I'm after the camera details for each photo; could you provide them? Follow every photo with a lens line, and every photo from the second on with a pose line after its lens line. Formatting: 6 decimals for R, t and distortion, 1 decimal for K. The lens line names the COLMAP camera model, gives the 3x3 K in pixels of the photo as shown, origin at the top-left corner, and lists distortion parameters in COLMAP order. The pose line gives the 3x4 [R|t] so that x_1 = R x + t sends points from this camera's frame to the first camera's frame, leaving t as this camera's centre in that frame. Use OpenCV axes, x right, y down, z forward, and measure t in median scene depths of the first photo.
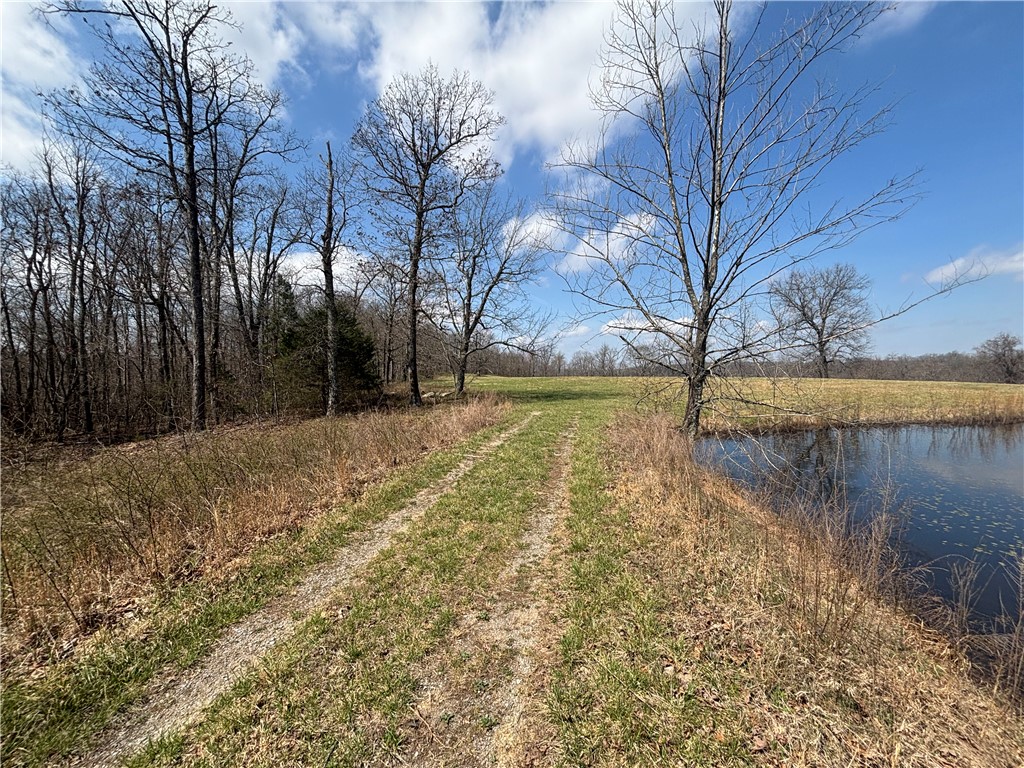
lens RADIAL K [[410.1, 0, 510.0], [0, 410.1, 380.4], [0, 0, 1]] dist [-0.000547, -0.000017]
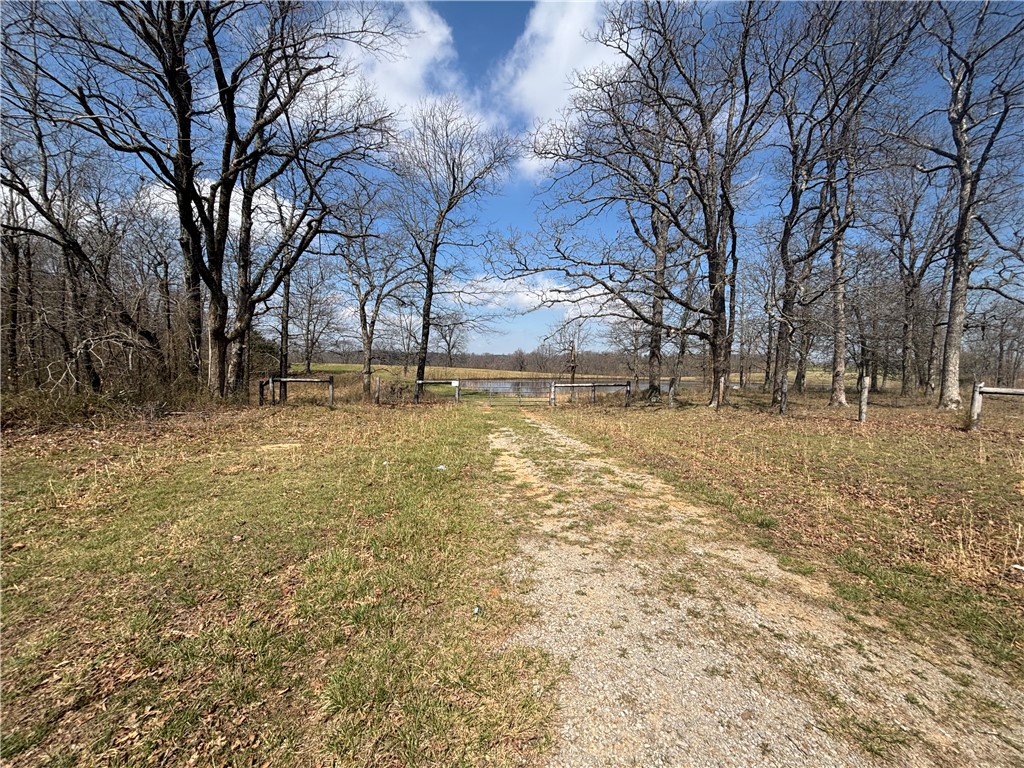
lens RADIAL K [[410.1, 0, 510.0], [0, 410.1, 380.4], [0, 0, 1]] dist [-0.000547, -0.000017]
pose [[0.734871, -0.007812, 0.678162, -0.376645], [-0.013619, 0.999562, 0.026272, 0.001744], [-0.678070, -0.028542, 0.734443, -0.667392]]
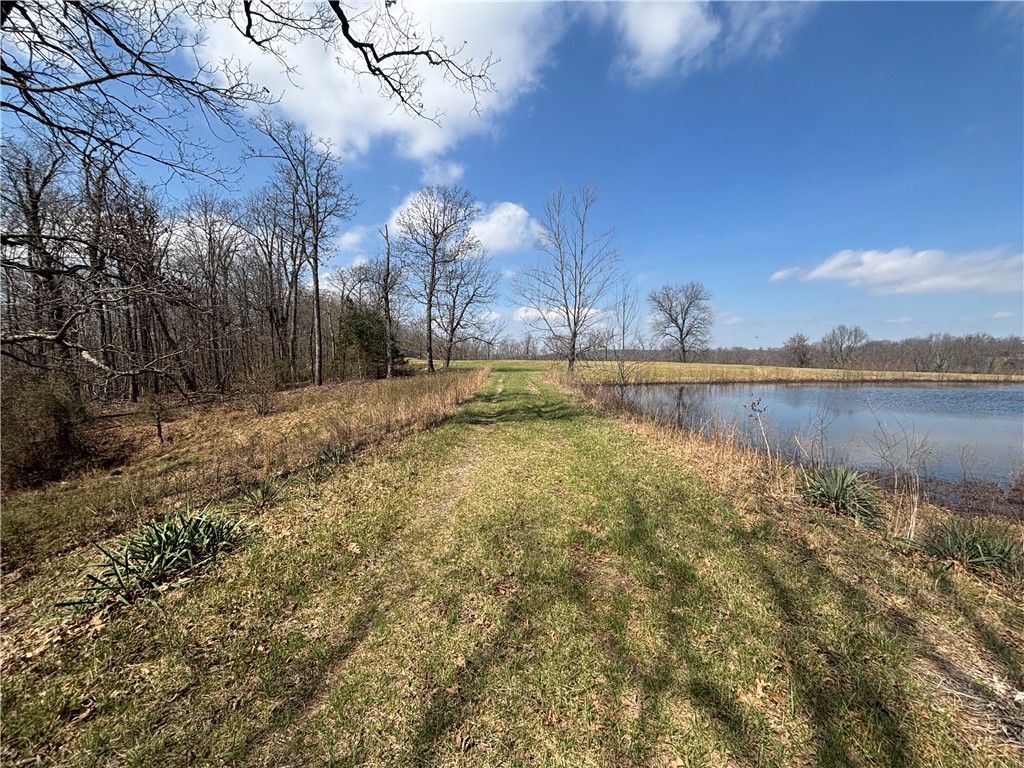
lens RADIAL K [[410.1, 0, 510.0], [0, 410.1, 380.4], [0, 0, 1]] dist [-0.000547, -0.000017]
pose [[0.982068, 0.000932, 0.188522, -0.074536], [-0.007988, 0.999295, 0.036674, 0.007332], [-0.188355, -0.037523, 0.981384, -0.259236]]
